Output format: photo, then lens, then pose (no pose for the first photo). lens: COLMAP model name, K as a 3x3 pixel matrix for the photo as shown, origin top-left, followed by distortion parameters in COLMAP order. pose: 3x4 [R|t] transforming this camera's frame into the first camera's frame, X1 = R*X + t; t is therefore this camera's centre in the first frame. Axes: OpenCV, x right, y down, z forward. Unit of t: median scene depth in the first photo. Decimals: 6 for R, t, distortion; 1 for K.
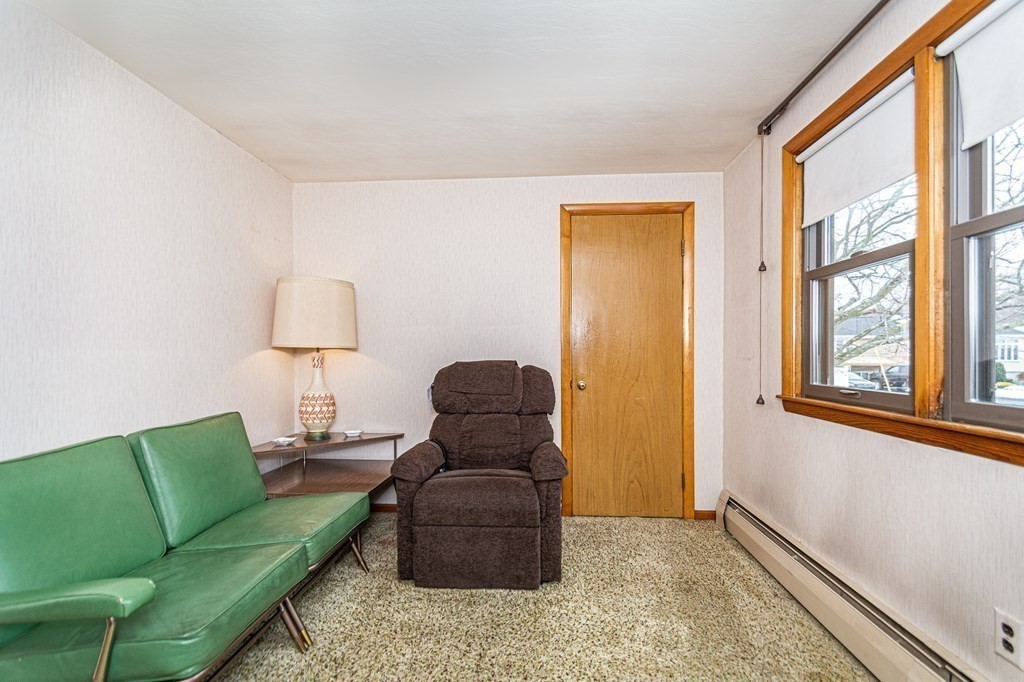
lens RADIAL K [[439.6, 0, 492.2], [0, 439.6, 350.9], [0, 0, 1]] dist [0.002767, -0.004045]
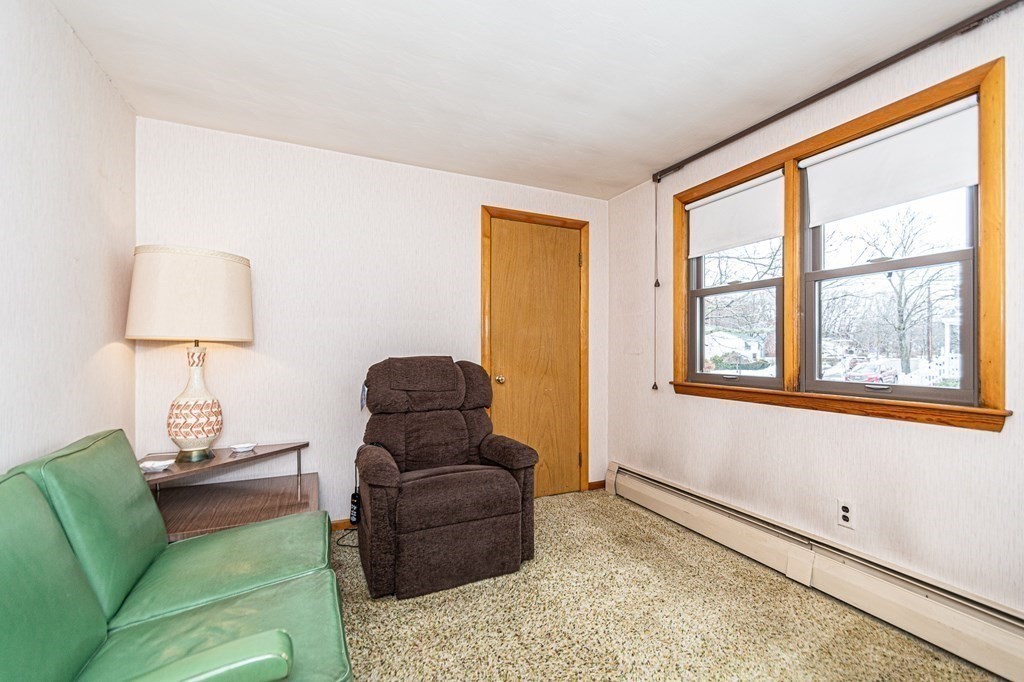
lens RADIAL K [[464.9, 0, 512.0], [0, 464.9, 341.0], [0, 0, 1]] dist [-0.001840, -0.000463]
pose [[0.865328, 0.012907, 0.501040, -0.436564], [-0.007711, 0.999893, -0.012440, -0.000596], [-0.501147, 0.006901, 0.865335, 0.025998]]
